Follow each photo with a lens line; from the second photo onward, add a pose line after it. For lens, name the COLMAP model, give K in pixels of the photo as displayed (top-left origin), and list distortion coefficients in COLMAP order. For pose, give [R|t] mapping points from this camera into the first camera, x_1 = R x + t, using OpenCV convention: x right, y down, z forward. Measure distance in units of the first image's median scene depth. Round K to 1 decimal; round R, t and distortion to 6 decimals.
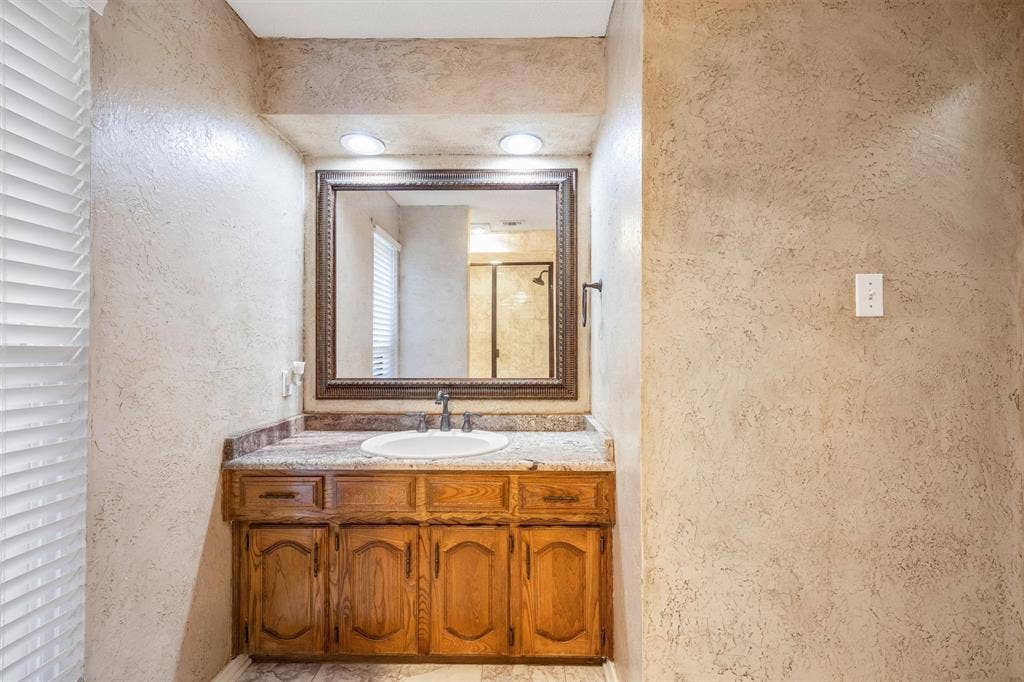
lens RADIAL K [[450.1, 0, 512.1], [0, 450.1, 344.7], [0, 0, 1]] dist [-0.002038, -0.000117]
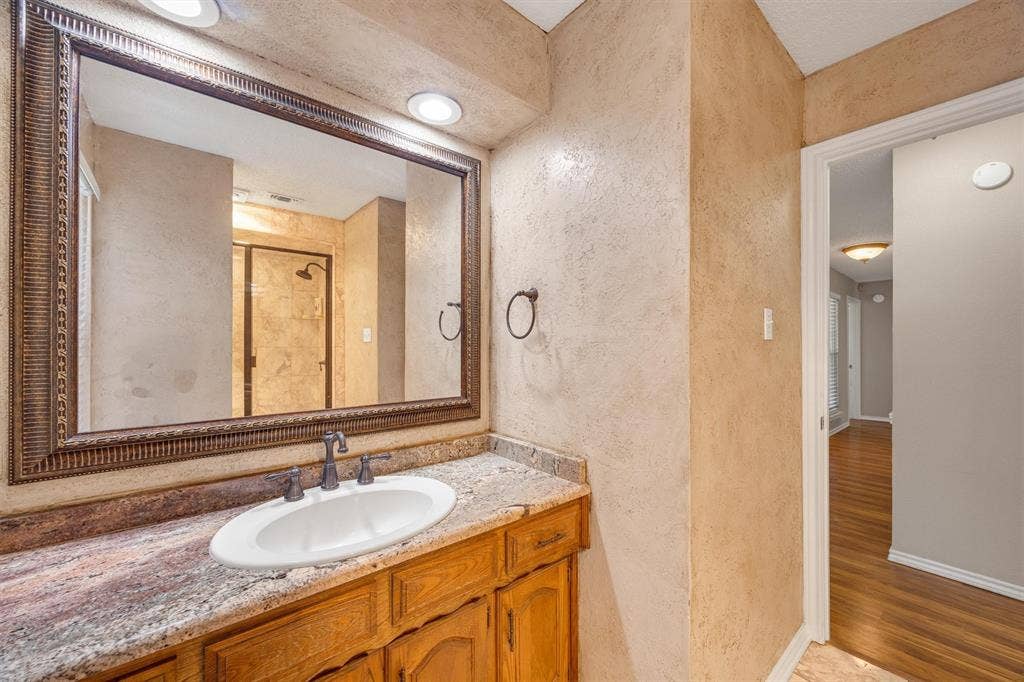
lens RADIAL K [[408.0, 0, 515.5], [0, 408.0, 343.6], [0, 0, 1]] dist [-0.003182, 0.000001]
pose [[0.728693, 0.004109, 0.684829, -0.361158], [-0.004683, 0.999989, -0.001017, -0.026184], [-0.684825, -0.002466, 0.728704, 0.359454]]
